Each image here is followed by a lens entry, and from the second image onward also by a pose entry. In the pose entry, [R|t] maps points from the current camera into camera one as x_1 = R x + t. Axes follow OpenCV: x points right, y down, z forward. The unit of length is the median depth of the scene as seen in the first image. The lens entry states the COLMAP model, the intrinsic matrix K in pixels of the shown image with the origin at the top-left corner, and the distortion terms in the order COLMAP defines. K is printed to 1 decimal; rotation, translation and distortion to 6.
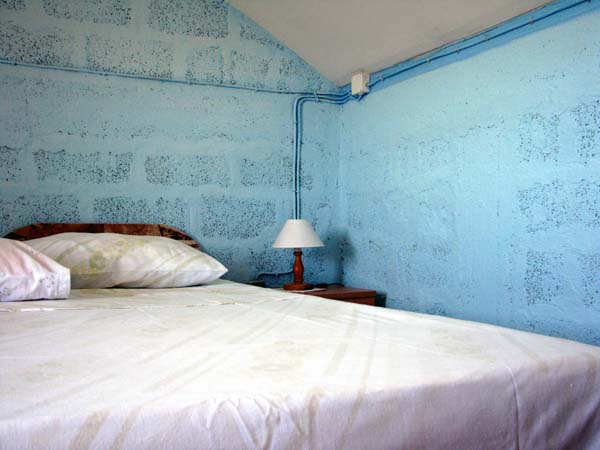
lens RADIAL K [[655.1, 0, 300.0], [0, 655.1, 225.0], [0, 0, 1]] dist [-0.132898, 0.046520]
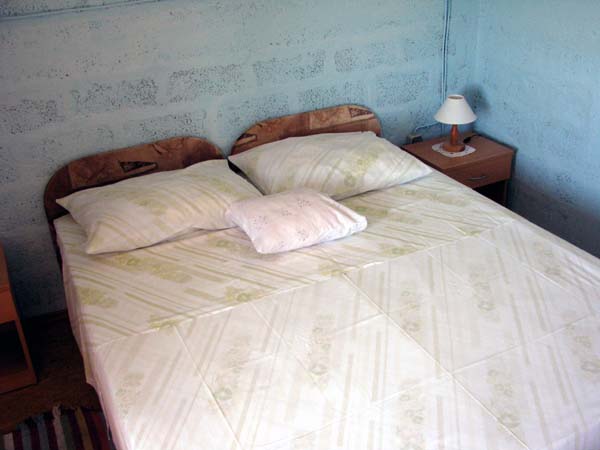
lens RADIAL K [[655.1, 0, 300.0], [0, 655.1, 225.0], [0, 0, 1]] dist [-0.132898, 0.046520]
pose [[0.998811, -0.048161, 0.007582, -0.332082], [0.038337, 0.871914, 0.488156, -0.421161], [-0.030121, -0.487285, 0.872724, -0.208271]]
